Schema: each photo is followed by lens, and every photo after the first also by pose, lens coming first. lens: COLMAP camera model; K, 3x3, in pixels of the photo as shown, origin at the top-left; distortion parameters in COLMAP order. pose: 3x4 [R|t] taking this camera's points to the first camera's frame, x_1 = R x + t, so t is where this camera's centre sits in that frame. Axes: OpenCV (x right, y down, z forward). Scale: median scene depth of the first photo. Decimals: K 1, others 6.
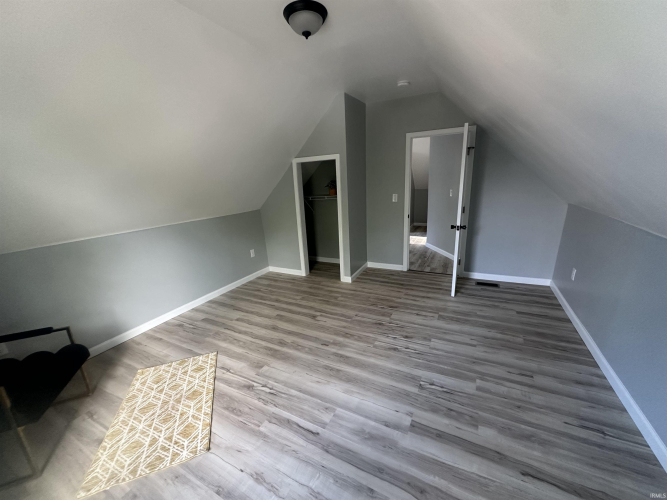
lens RADIAL K [[270.2, 0, 335.3], [0, 270.2, 248.8], [0, 0, 1]] dist [-0.001541, -0.000029]
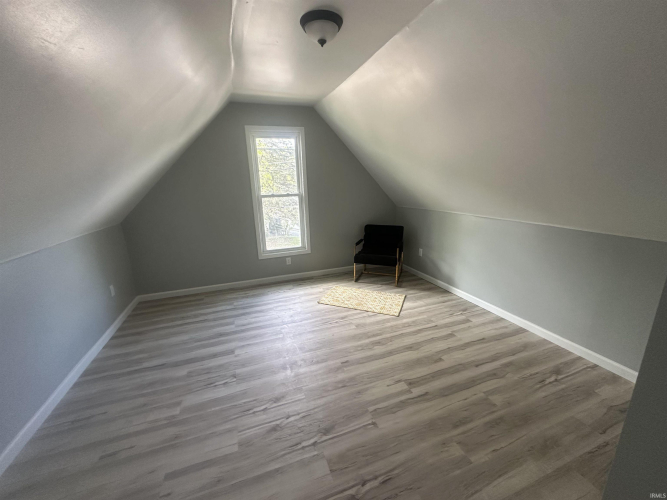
lens RADIAL K [[270.2, 0, 335.3], [0, 270.2, 248.8], [0, 0, 1]] dist [-0.001541, -0.000029]
pose [[-0.678454, 0.241112, -0.693948, 0.510833], [-0.132044, 0.889201, 0.438048, -0.375056], [0.722678, 0.388827, -0.571445, 1.299322]]
